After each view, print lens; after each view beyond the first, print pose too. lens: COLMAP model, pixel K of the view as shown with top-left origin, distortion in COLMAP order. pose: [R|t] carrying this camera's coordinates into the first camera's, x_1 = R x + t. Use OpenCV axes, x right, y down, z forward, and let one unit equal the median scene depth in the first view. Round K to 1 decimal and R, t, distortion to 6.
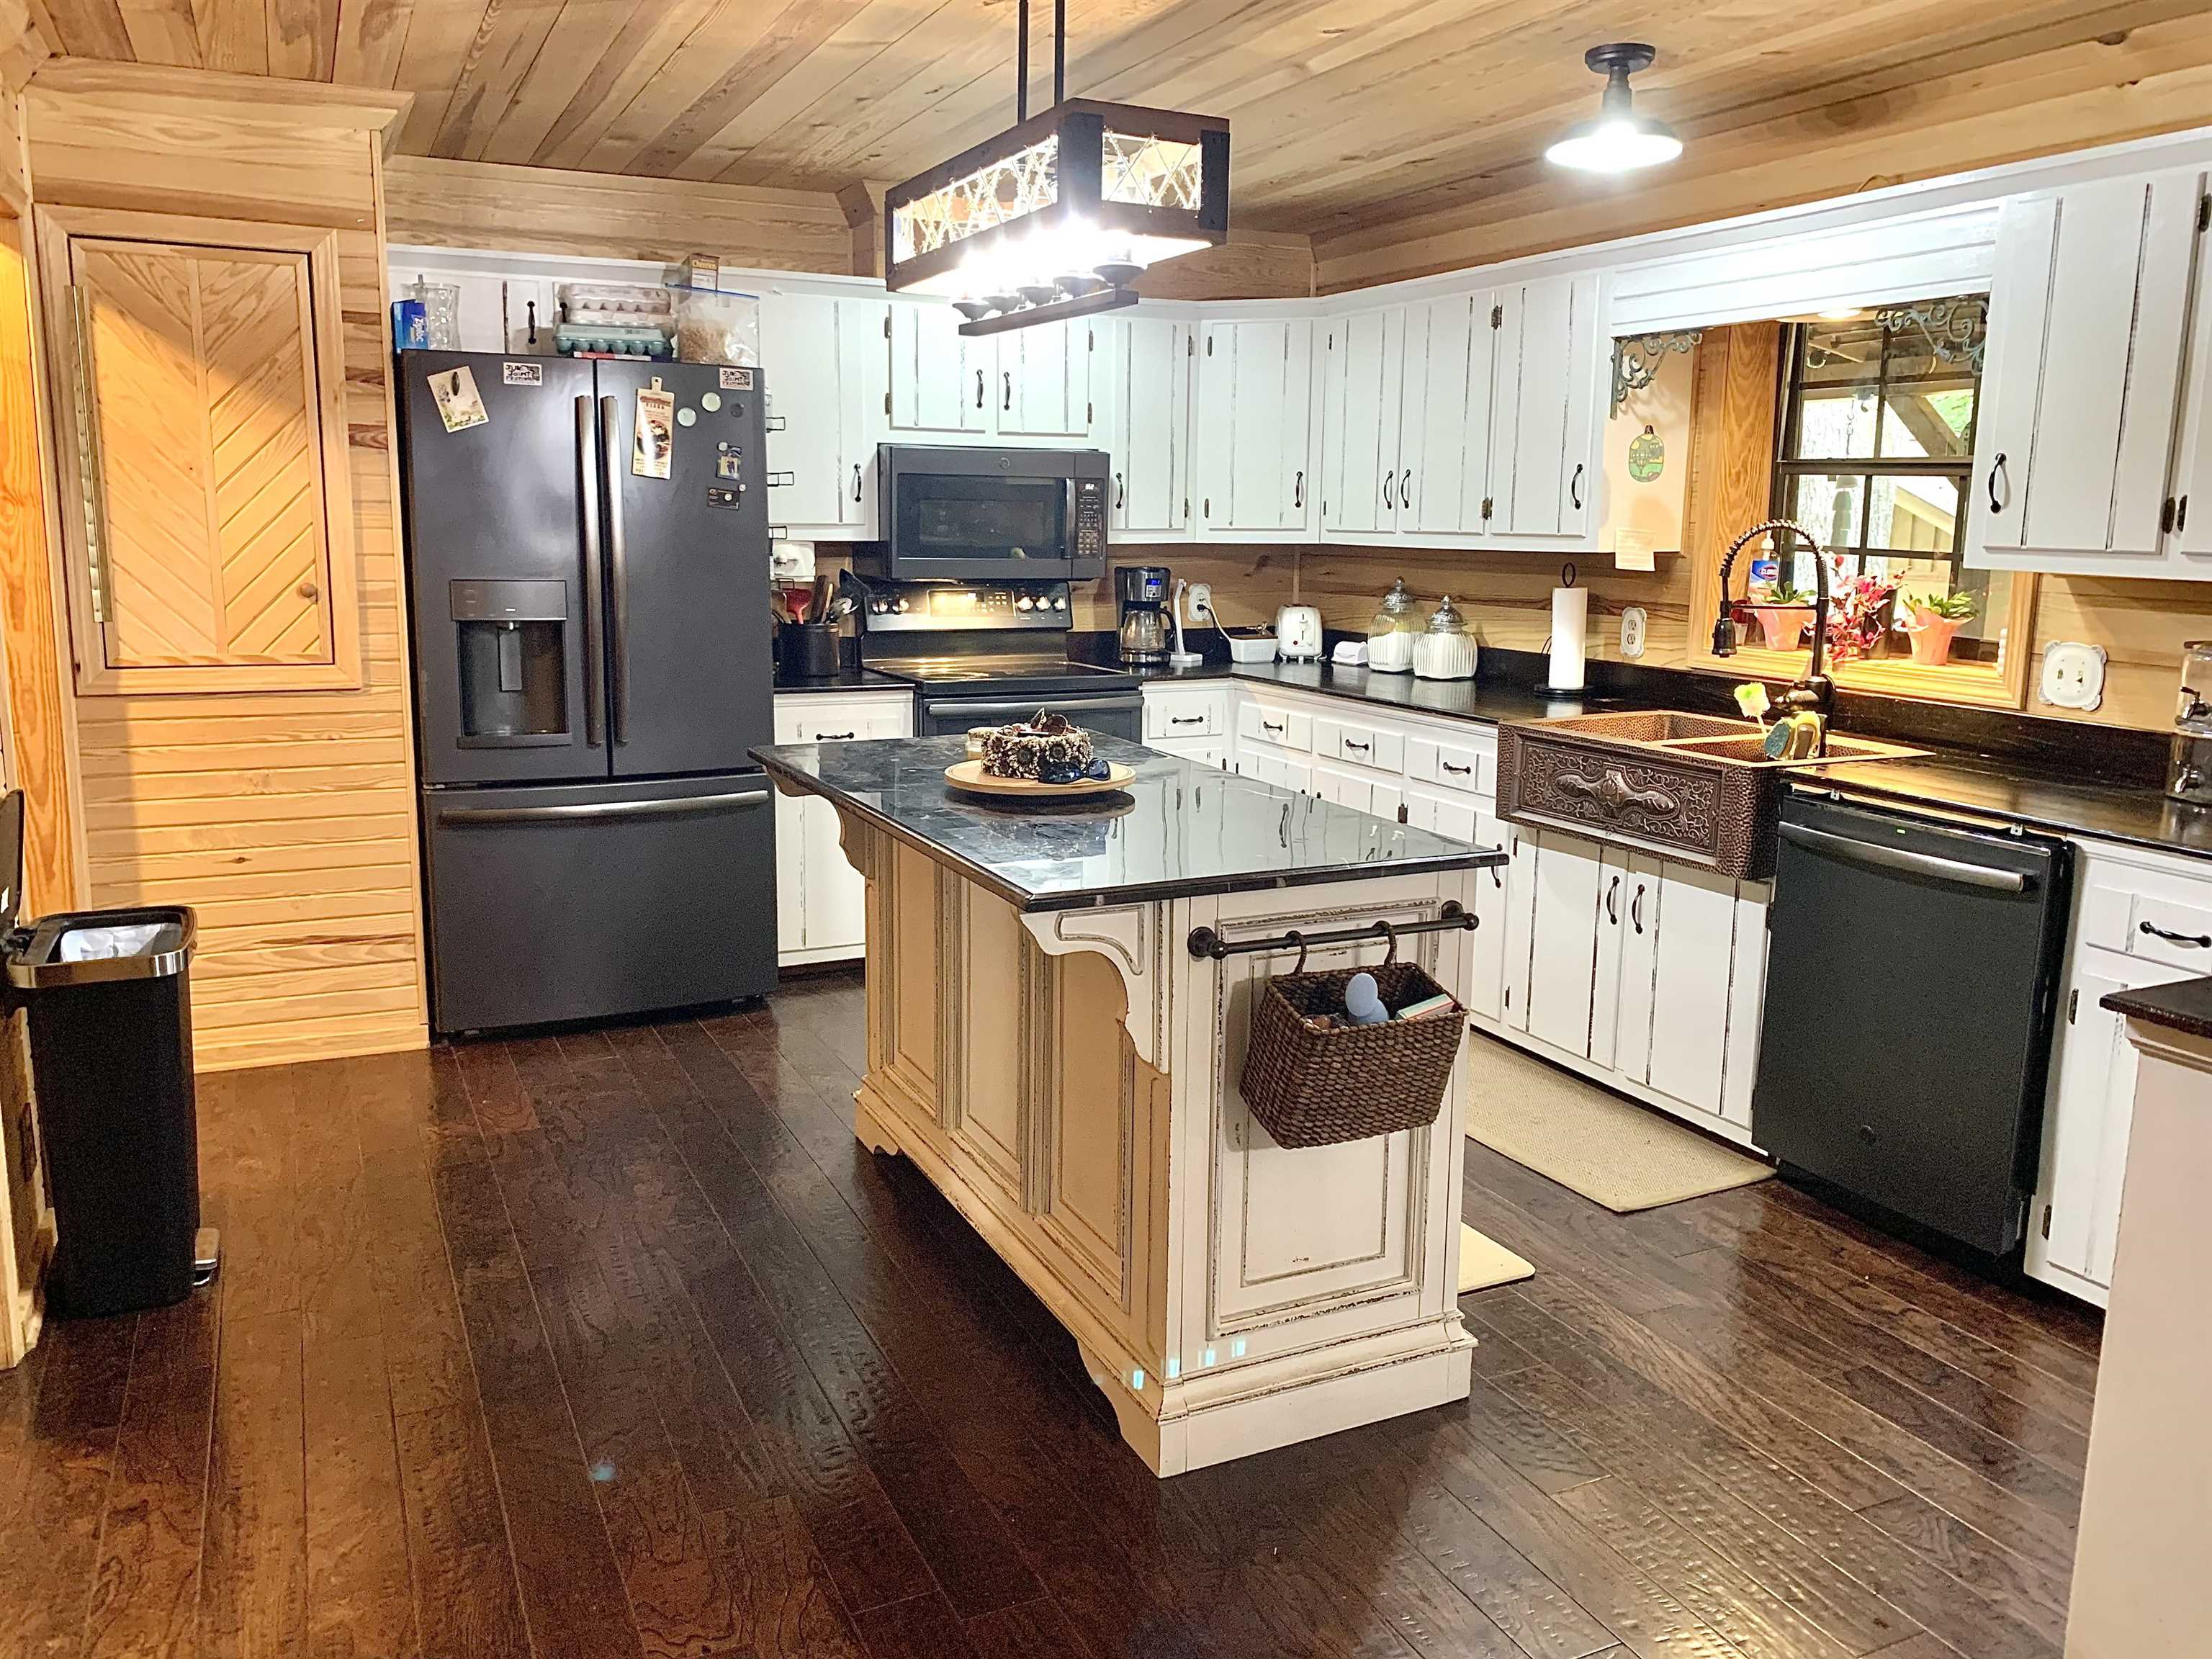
lens RADIAL K [[1697.2, 0, 1099.0], [0, 1697.2, 866.5], [0, 0, 1]] dist [0.077418, -0.075431]
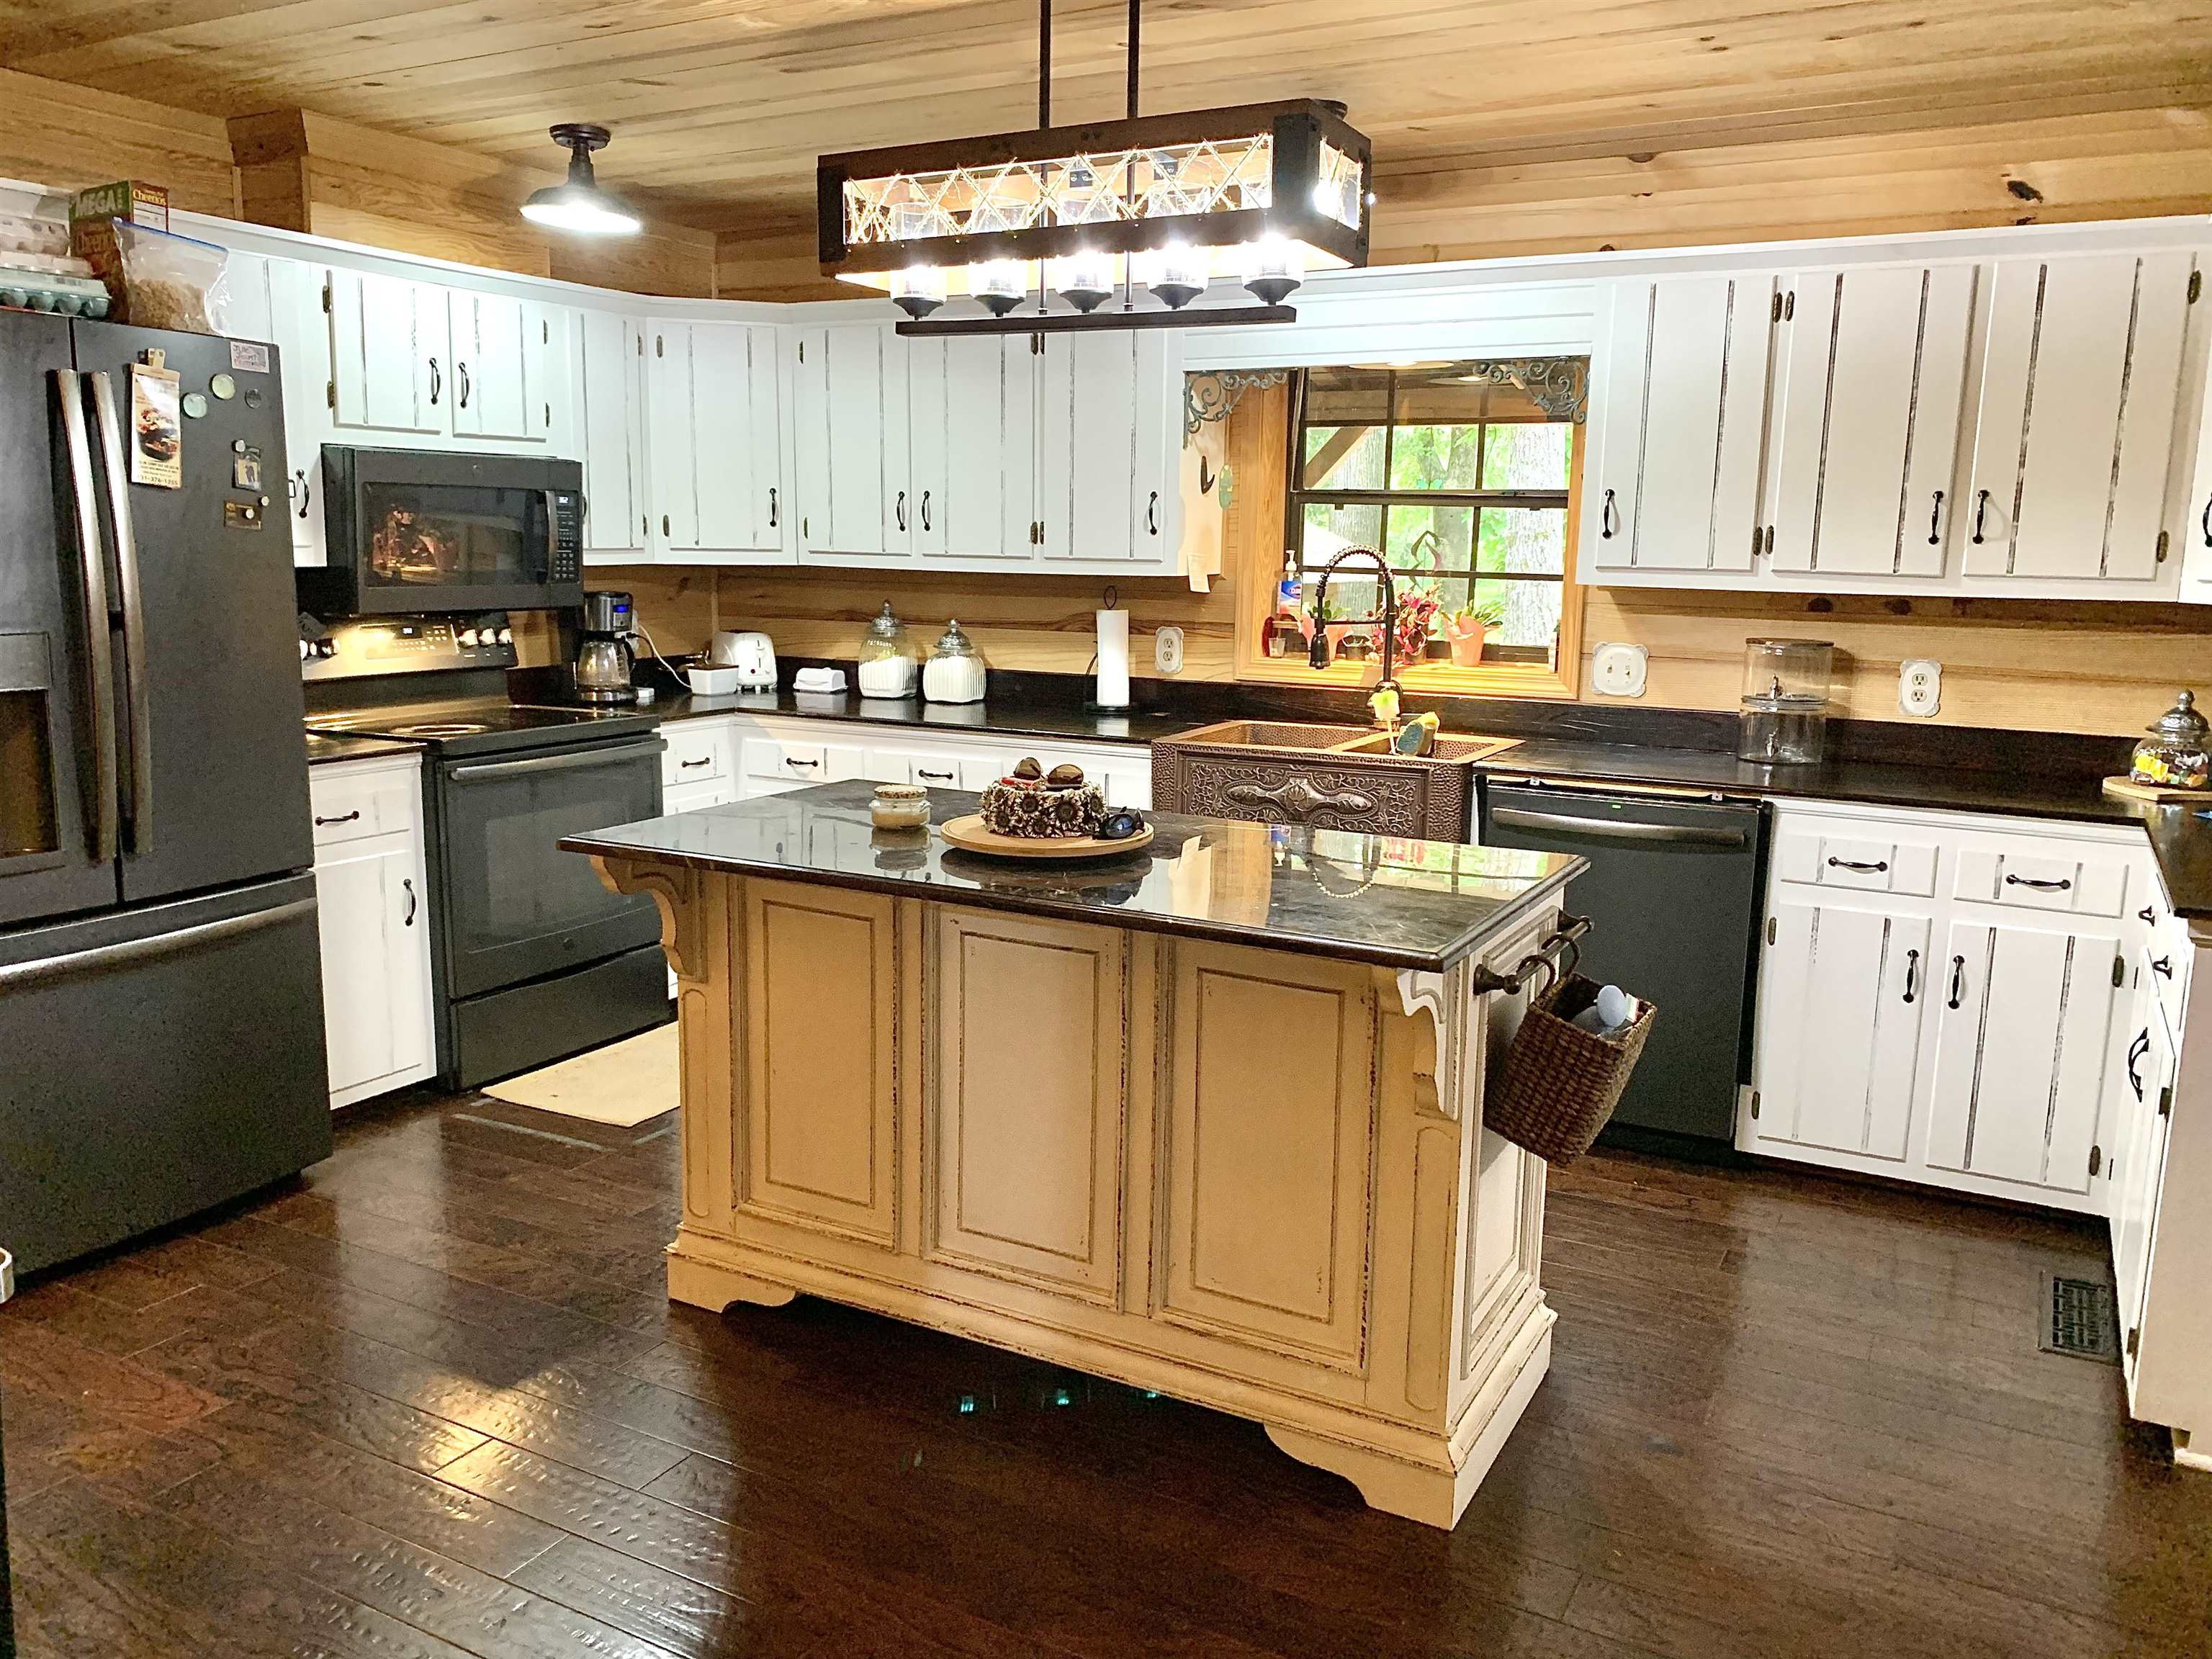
lens RADIAL K [[1697.2, 0, 1122.7], [0, 1697.2, 873.8], [0, 0, 1]] dist [0.077418, -0.075431]
pose [[0.809861, -0.115653, 0.575108, -0.332779], [0.117669, 0.992475, 0.033884, -0.036779], [-0.574699, 0.040231, 0.817375, 0.155567]]
